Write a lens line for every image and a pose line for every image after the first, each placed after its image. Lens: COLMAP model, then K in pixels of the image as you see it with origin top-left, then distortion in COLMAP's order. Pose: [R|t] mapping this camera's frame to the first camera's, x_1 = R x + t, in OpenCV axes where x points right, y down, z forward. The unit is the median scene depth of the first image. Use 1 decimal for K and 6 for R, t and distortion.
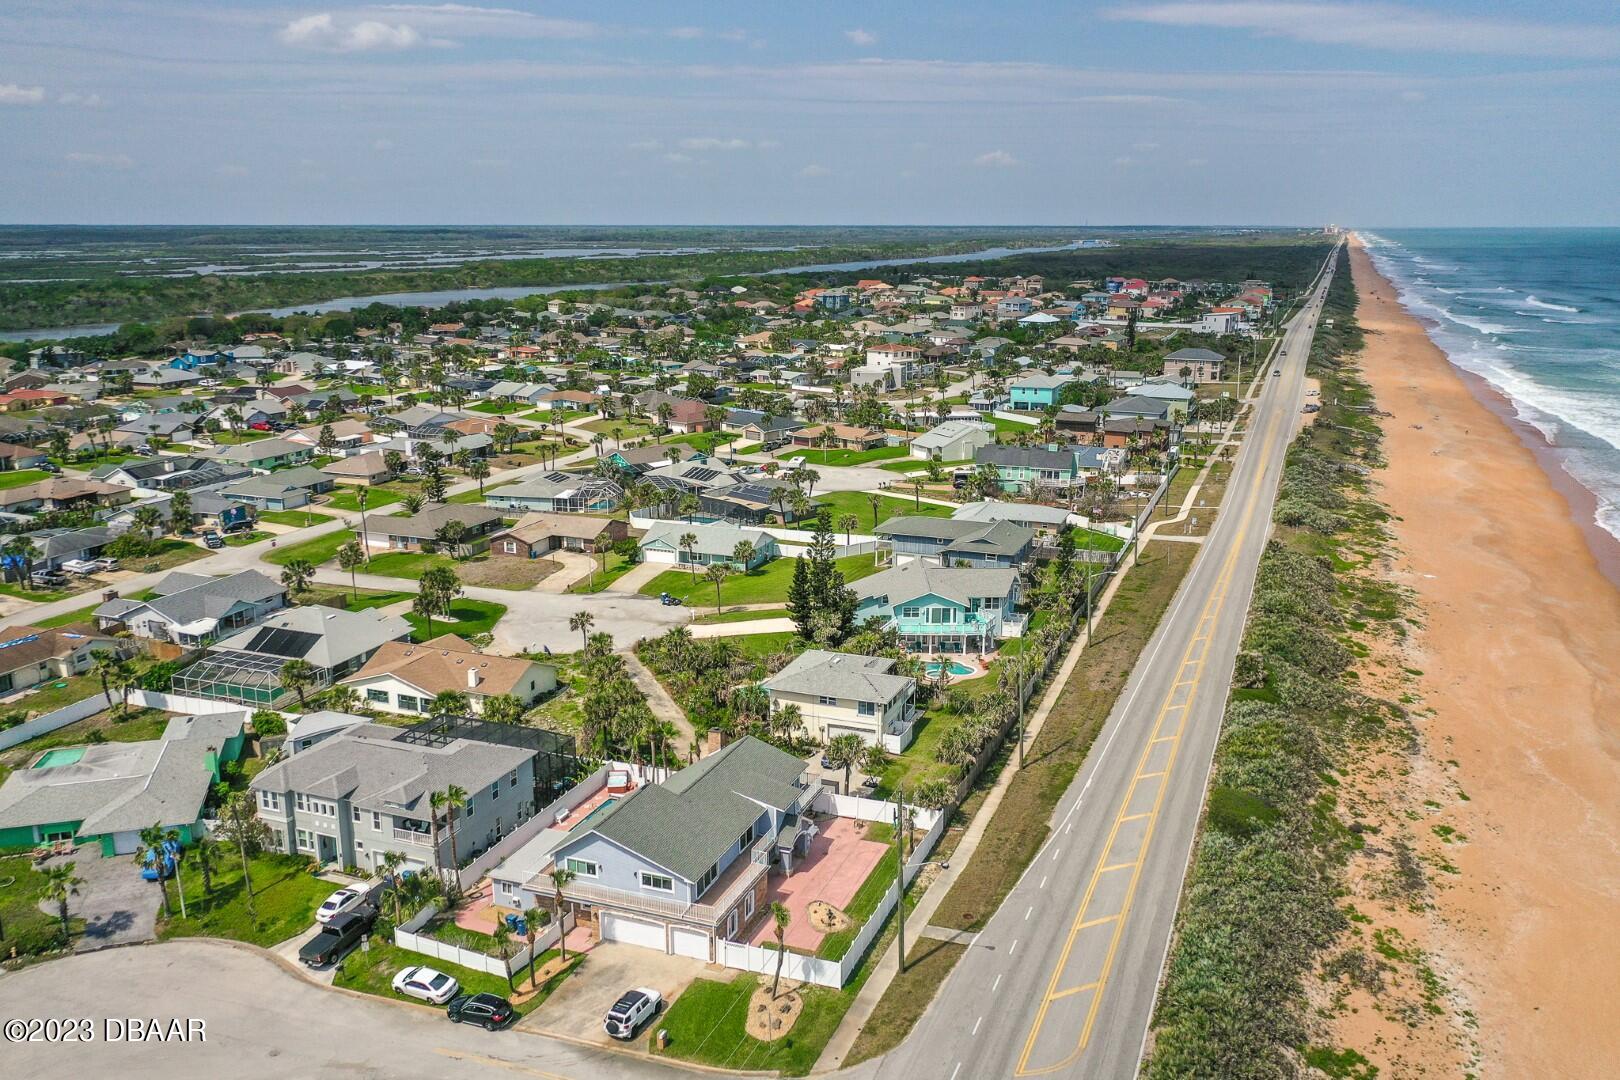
lens RADIAL K [[1312.0, 0, 810.5], [0, 1312.0, 536.9], [0, 0, 1]] dist [0.009191, 0.001605]
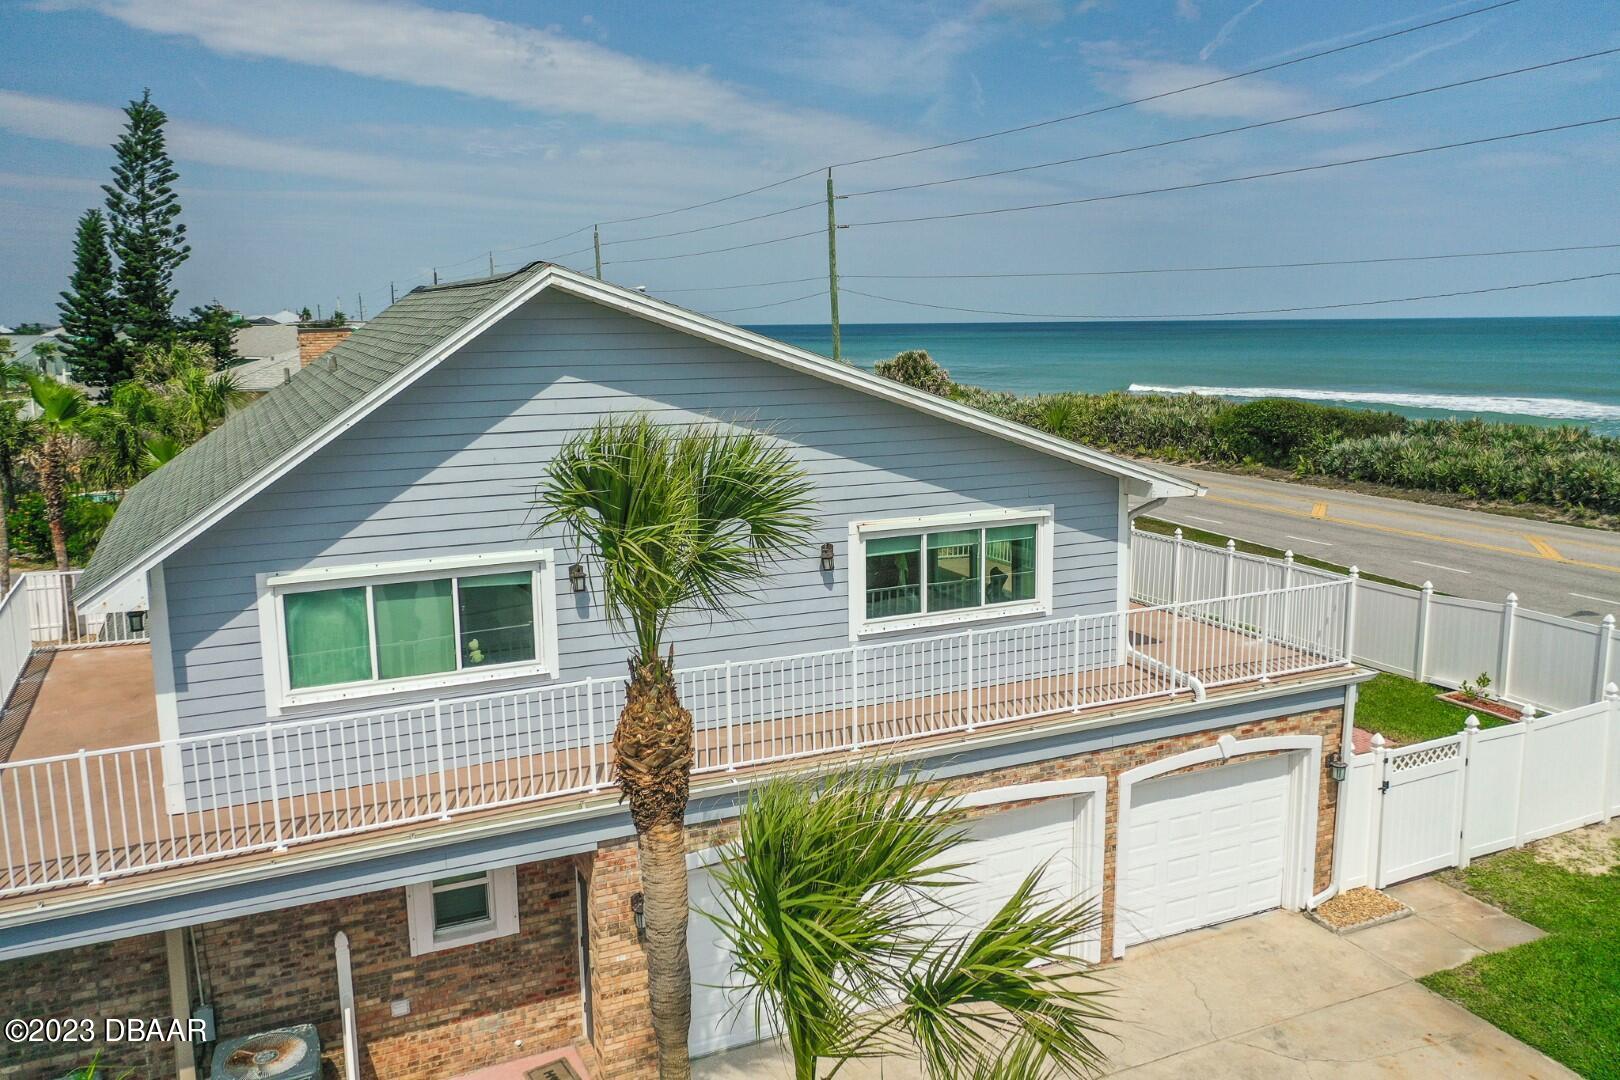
lens RADIAL K [[1284.1, 0, 808.4], [0, 1284.1, 530.4], [0, 0, 1]] dist [0.006149, -0.002540]
pose [[0.696725, -0.121254, 0.707016, -0.155630], [0.176933, 0.984207, -0.005565, 0.162629], [-0.695176, 0.128971, 0.707175, 0.571437]]
